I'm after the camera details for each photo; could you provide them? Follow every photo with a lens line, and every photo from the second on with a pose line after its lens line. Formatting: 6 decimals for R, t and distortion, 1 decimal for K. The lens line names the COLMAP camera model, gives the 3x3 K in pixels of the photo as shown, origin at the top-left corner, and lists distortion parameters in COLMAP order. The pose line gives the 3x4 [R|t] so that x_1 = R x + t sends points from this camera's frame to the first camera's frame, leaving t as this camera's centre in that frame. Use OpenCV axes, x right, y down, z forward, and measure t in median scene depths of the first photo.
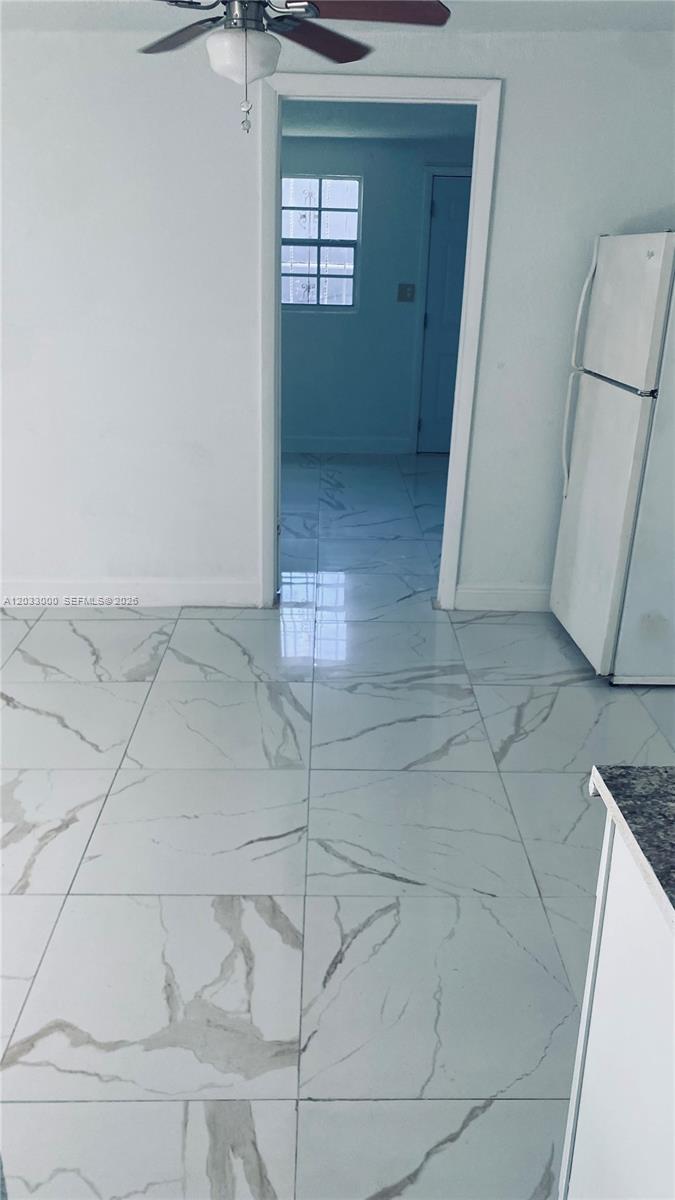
lens RADIAL K [[918.1, 0, 338.3], [0, 918.1, 604.3], [0, 0, 1]] dist [0.048581, -0.057087]
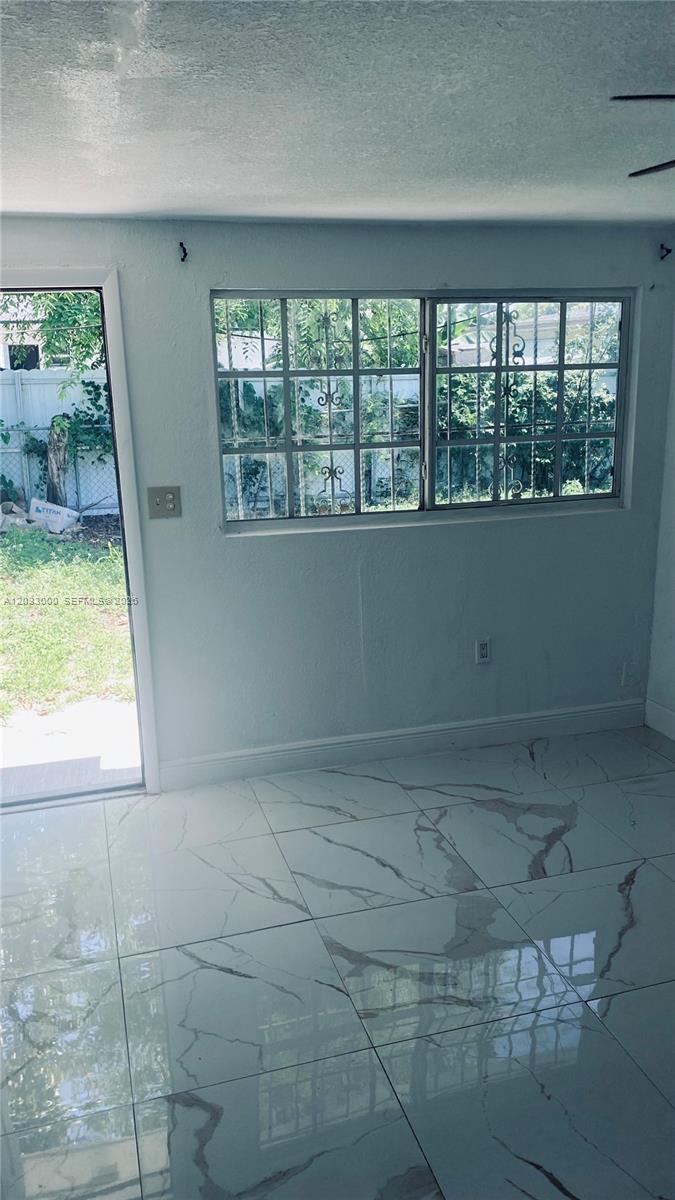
lens RADIAL K [[918.1, 0, 333.6], [0, 918.1, 599.9], [0, 0, 1]] dist [0.048581, -0.057087]
pose [[0.266081, 0.207212, -0.941416, 0.495900], [-0.327130, 0.938076, 0.114017, -0.222775], [0.906745, 0.277628, 0.317389, 0.463479]]
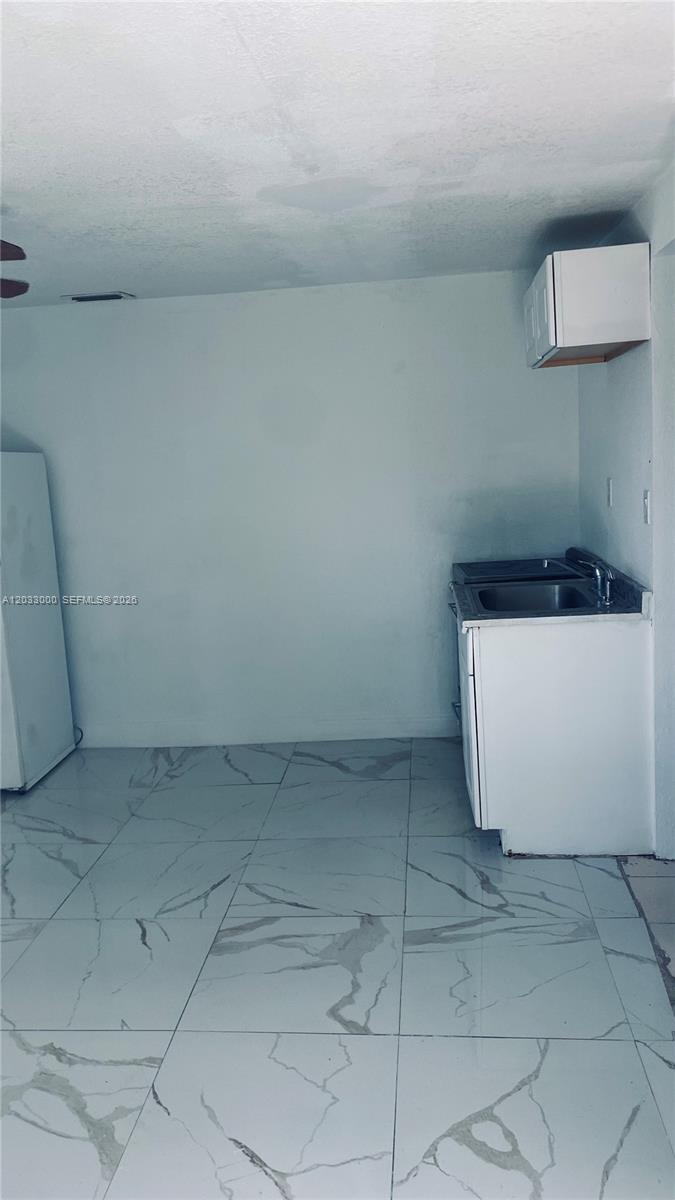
lens RADIAL K [[918.1, 0, 339.7], [0, 918.1, 598.4], [0, 0, 1]] dist [0.048581, -0.057087]
pose [[0.103932, -0.182035, 0.977784, -1.116403], [0.415154, 0.901306, 0.123669, -0.170361], [-0.903795, 0.393077, 0.169247, 0.416767]]
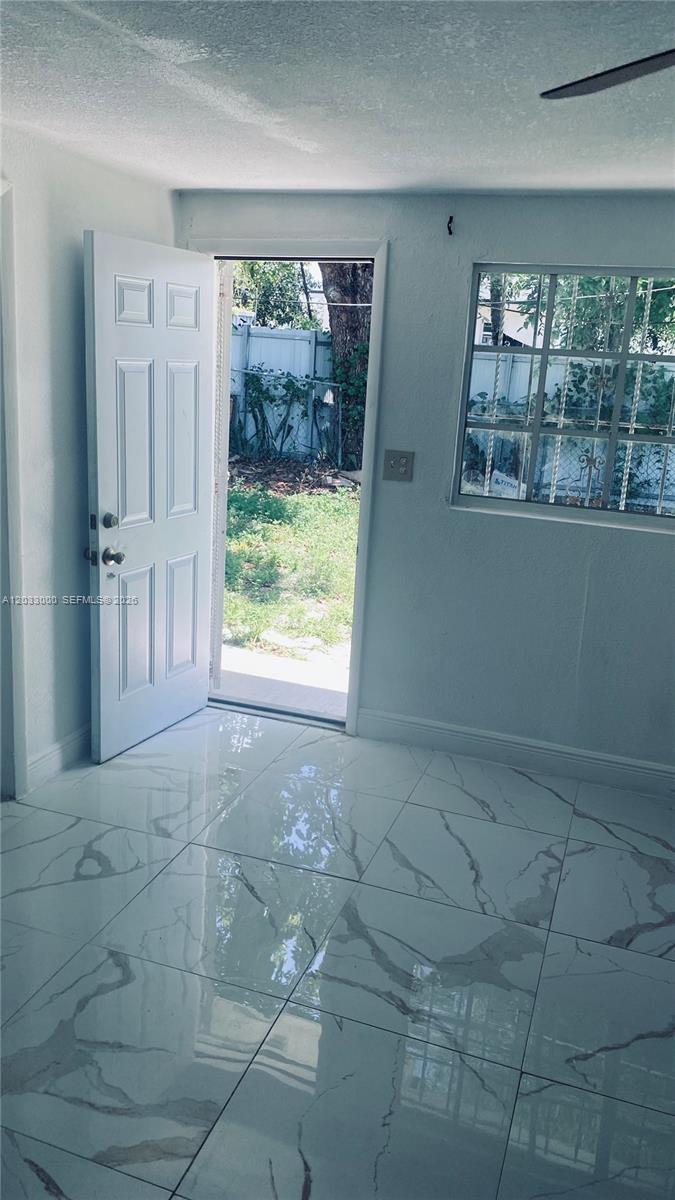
lens RADIAL K [[918.1, 0, 334.3], [0, 918.1, 575.5], [0, 0, 1]] dist [0.048581, -0.057087]
pose [[-0.337054, 0.188151, -0.922493, 0.496859], [-0.404755, 0.855700, 0.322414, -0.399970], [0.850040, 0.482055, -0.212262, 0.946703]]
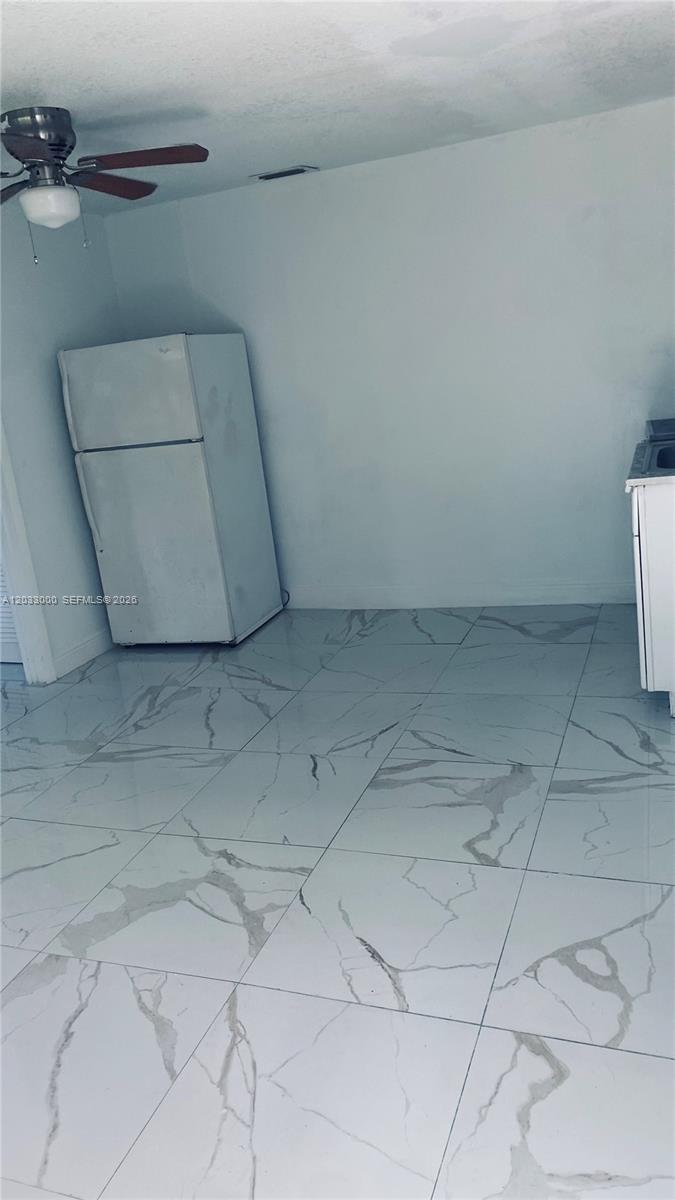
lens RADIAL K [[918.1, 0, 339.6], [0, 918.1, 580.5], [0, 0, 1]] dist [0.048581, -0.057087]
pose [[0.355873, -0.294722, 0.886845, -1.137805], [0.457436, 0.882450, 0.109702, -0.106422], [-0.814928, 0.366634, 0.448856, 0.296005]]
